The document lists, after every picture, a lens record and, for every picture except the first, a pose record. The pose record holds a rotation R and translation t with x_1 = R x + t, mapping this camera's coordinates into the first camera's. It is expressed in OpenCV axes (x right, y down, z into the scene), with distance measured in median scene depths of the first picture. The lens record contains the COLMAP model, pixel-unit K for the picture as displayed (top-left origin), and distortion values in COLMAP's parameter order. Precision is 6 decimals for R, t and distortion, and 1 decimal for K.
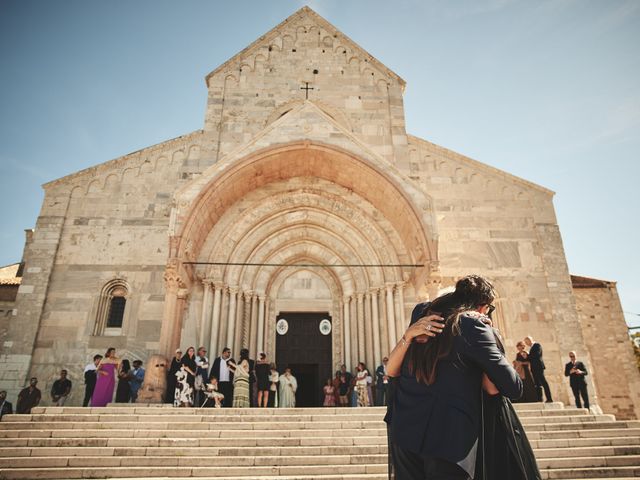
lens RADIAL K [[471.7, 0, 320.0], [0, 471.7, 240.0], [0, 0, 1]] dist [-0.112874, 0.078070]
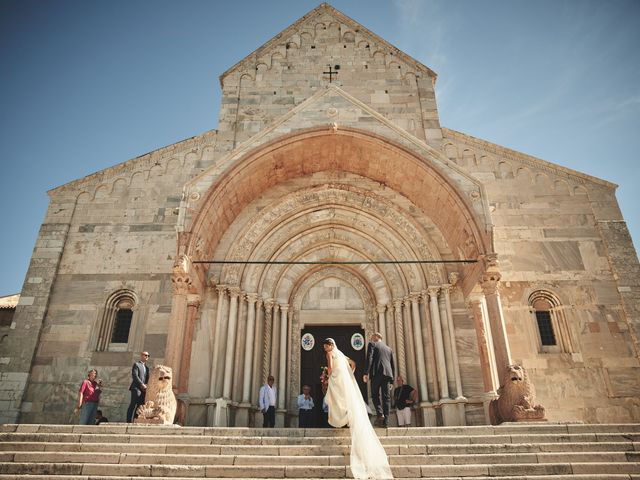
lens RADIAL K [[485.5, 0, 301.4], [0, 485.5, 240.6], [0, 0, 1]] dist [-0.121682, 0.091321]
pose [[0.996617, -0.021177, -0.079410, -0.017245], [0.016905, 0.998393, -0.054094, 0.045694], [0.080428, 0.052569, 0.995373, 0.096233]]
